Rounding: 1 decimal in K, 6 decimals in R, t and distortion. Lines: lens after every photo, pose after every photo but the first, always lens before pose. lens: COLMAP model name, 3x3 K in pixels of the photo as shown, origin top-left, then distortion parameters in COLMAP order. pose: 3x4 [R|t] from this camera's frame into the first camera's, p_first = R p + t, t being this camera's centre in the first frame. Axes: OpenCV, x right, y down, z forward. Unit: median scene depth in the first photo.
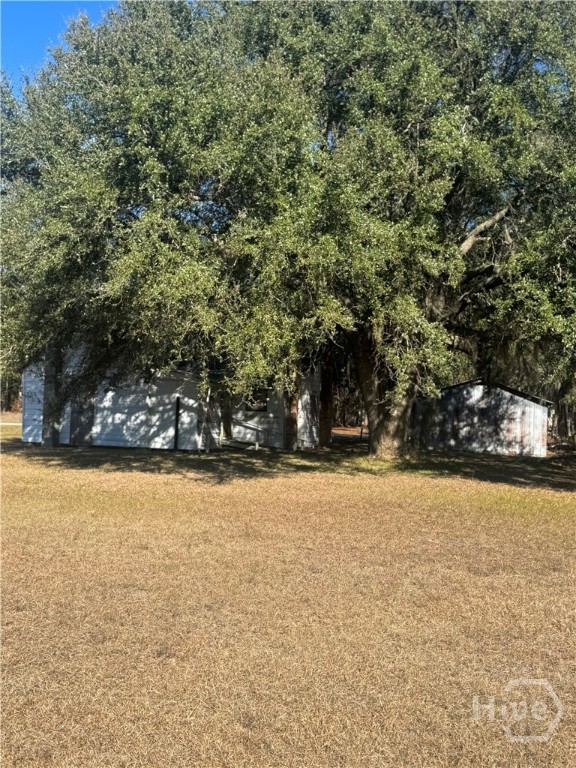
lens RADIAL K [[813.6, 0, 282.1], [0, 813.6, 382.4], [0, 0, 1]] dist [0.073295, 0.000000]
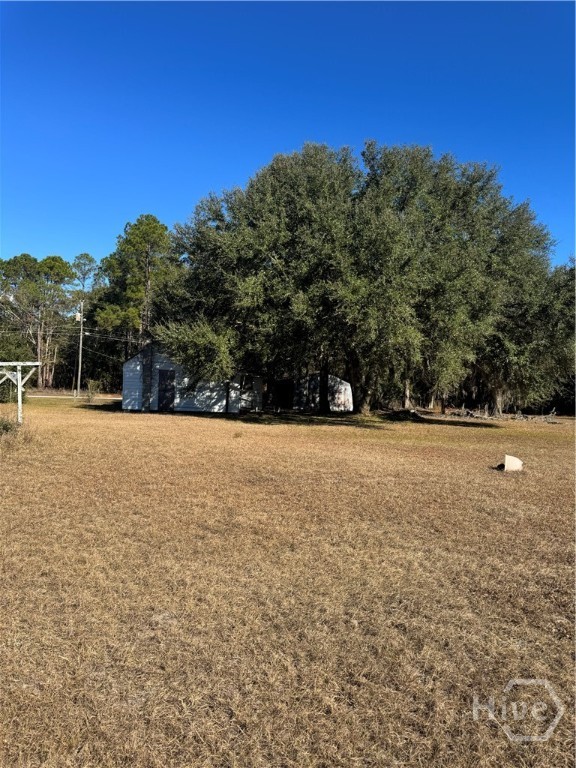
lens RADIAL K [[541.4, 0, 278.4], [0, 541.4, 379.2], [0, 0, 1]] dist [0.080892, -0.098915]
pose [[0.895275, 0.008093, 0.445440, -0.856103], [-0.022197, 0.999404, 0.026456, -0.032899], [-0.444960, -0.033573, 0.894921, -0.114319]]
